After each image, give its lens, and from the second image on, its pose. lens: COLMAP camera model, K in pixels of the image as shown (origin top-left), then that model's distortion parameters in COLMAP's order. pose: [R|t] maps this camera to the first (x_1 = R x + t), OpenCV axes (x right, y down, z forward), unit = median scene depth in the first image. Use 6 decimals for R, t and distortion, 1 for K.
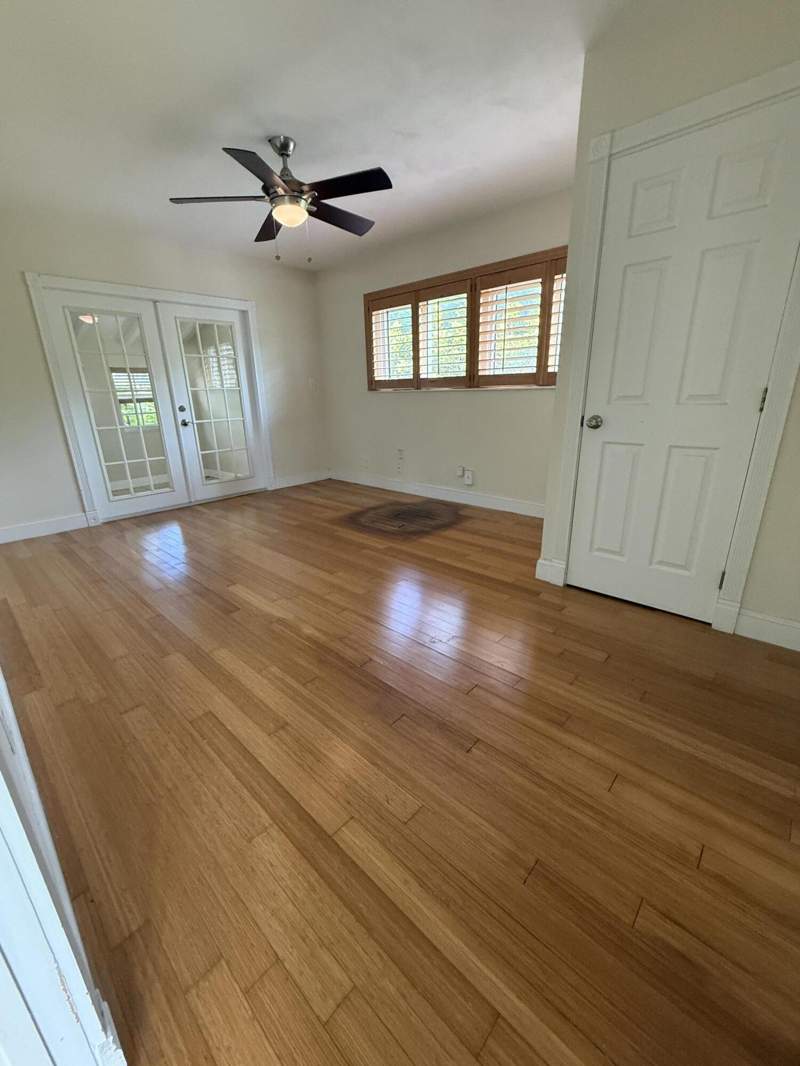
lens RADIAL K [[431.9, 0, 400.0], [0, 431.9, 533.0], [0, 0, 1]] dist [0.000894, 0.000243]
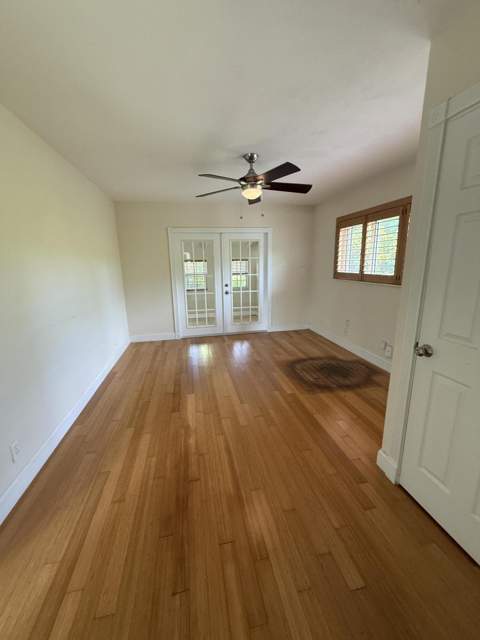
lens RADIAL K [[259.3, 0, 240.0], [0, 259.3, 320.0], [0, 0, 1]] dist [0.000894, 0.000243]
pose [[0.816180, 0.133410, -0.562185, 0.247154], [-0.180612, 0.983129, -0.028911, -0.132953], [0.548843, 0.125134, 0.826506, 0.119103]]
